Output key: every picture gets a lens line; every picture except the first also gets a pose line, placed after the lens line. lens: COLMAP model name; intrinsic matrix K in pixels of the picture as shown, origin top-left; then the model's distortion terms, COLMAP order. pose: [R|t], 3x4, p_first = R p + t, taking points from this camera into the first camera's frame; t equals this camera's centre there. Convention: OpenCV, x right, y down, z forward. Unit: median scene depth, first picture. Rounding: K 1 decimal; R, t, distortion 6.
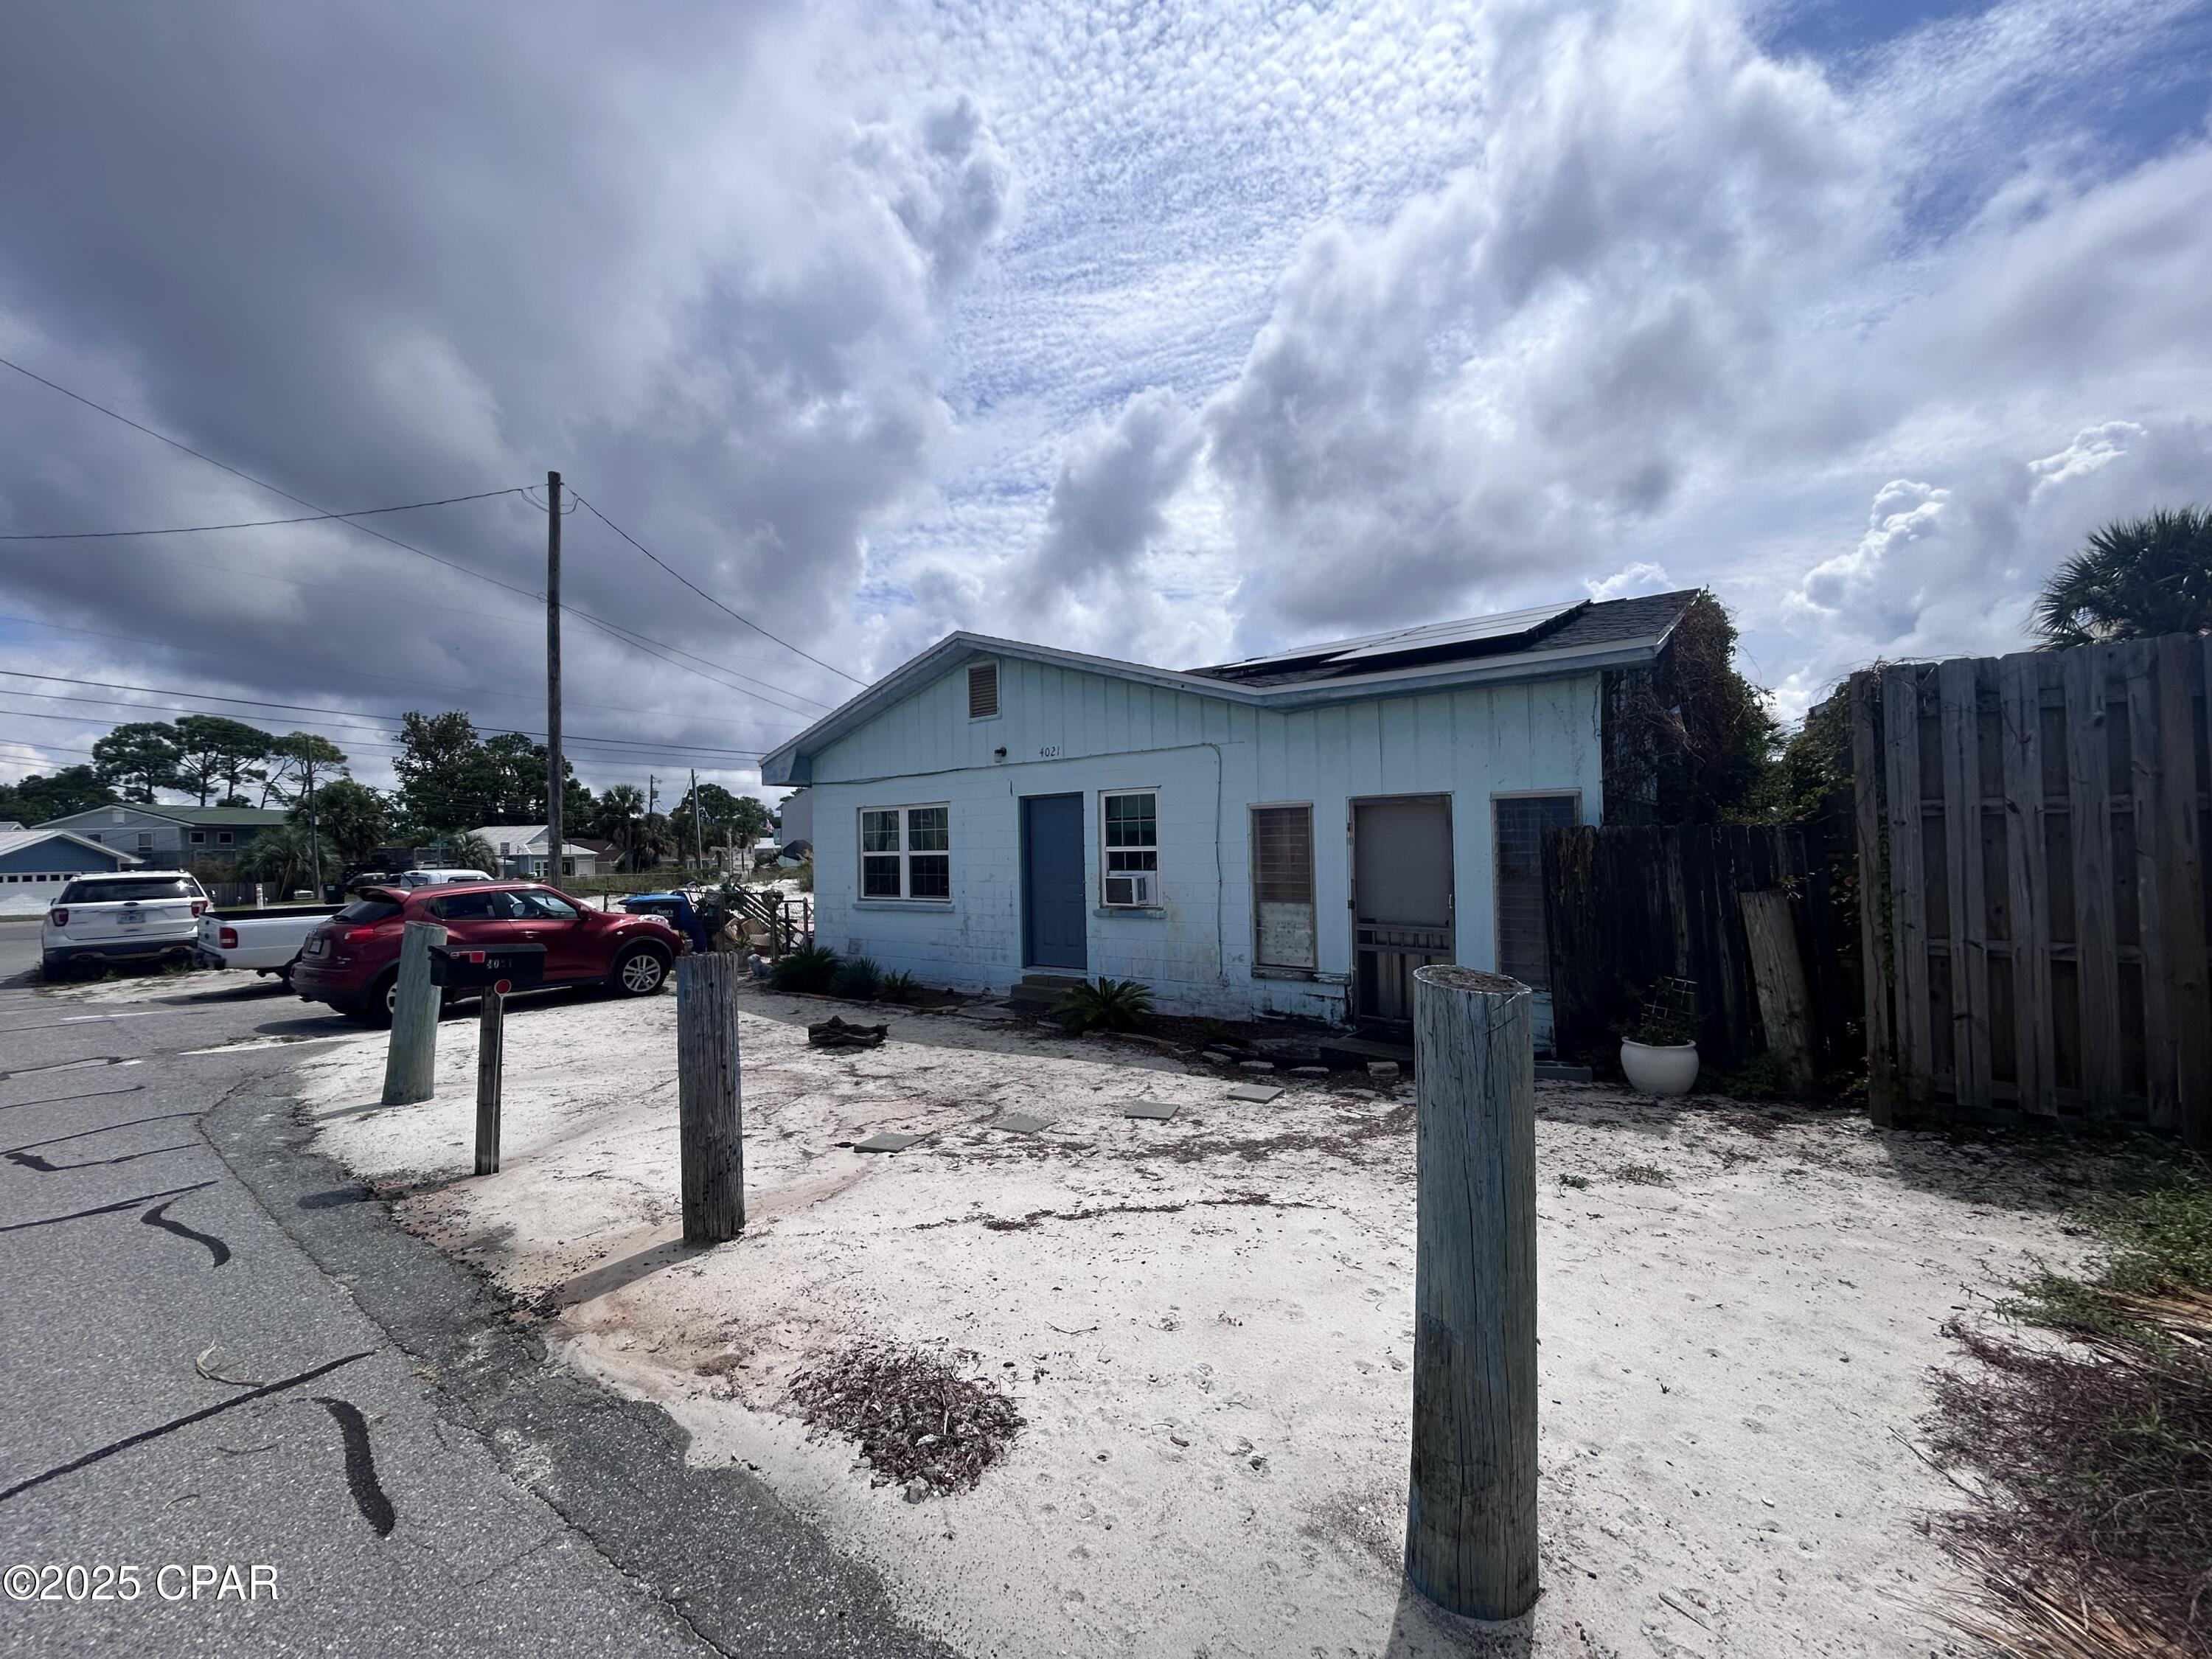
lens RADIAL K [[892.3, 0, 1091.8], [0, 892.3, 833.5], [0, 0, 1]] dist [-0.000675, -0.000256]
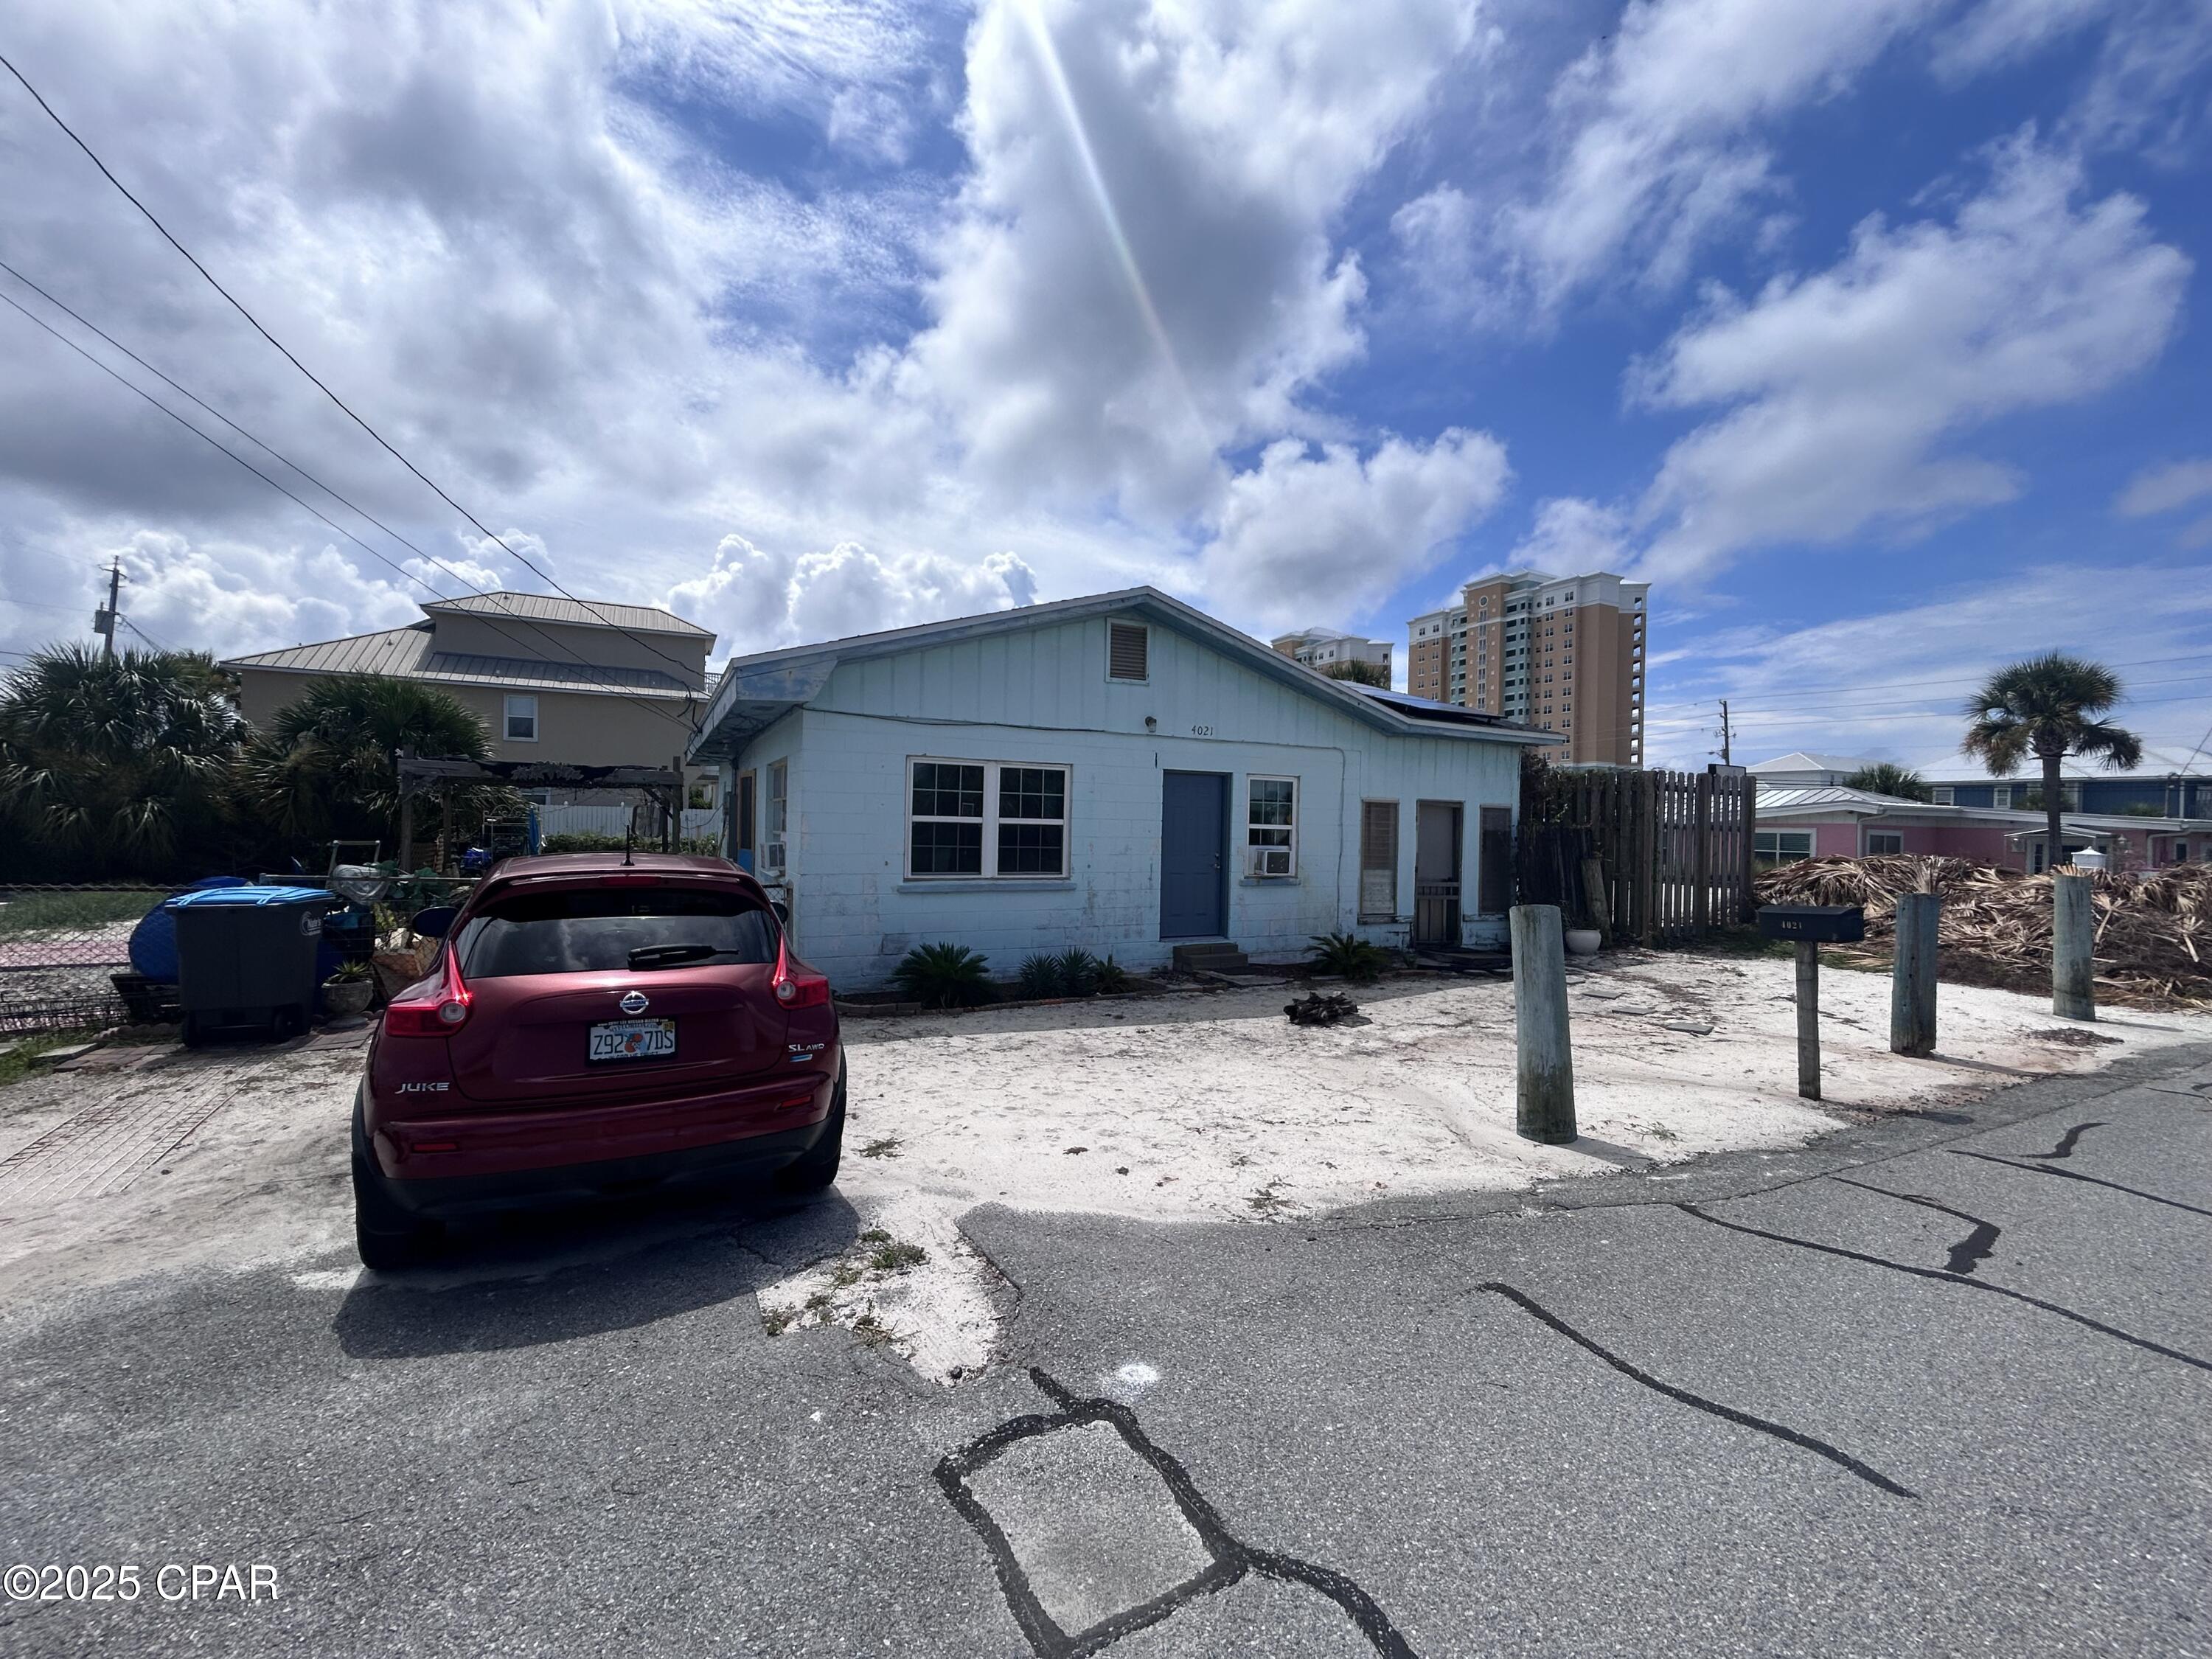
lens RADIAL K [[892.3, 0, 1091.8], [0, 892.3, 833.5], [0, 0, 1]] dist [-0.000675, -0.000256]
pose [[0.443886, 0.021569, 0.895823, -1.045597], [-0.045509, 0.998963, -0.001502, 0.036266], [-0.894927, -0.040102, 0.444408, 0.652264]]
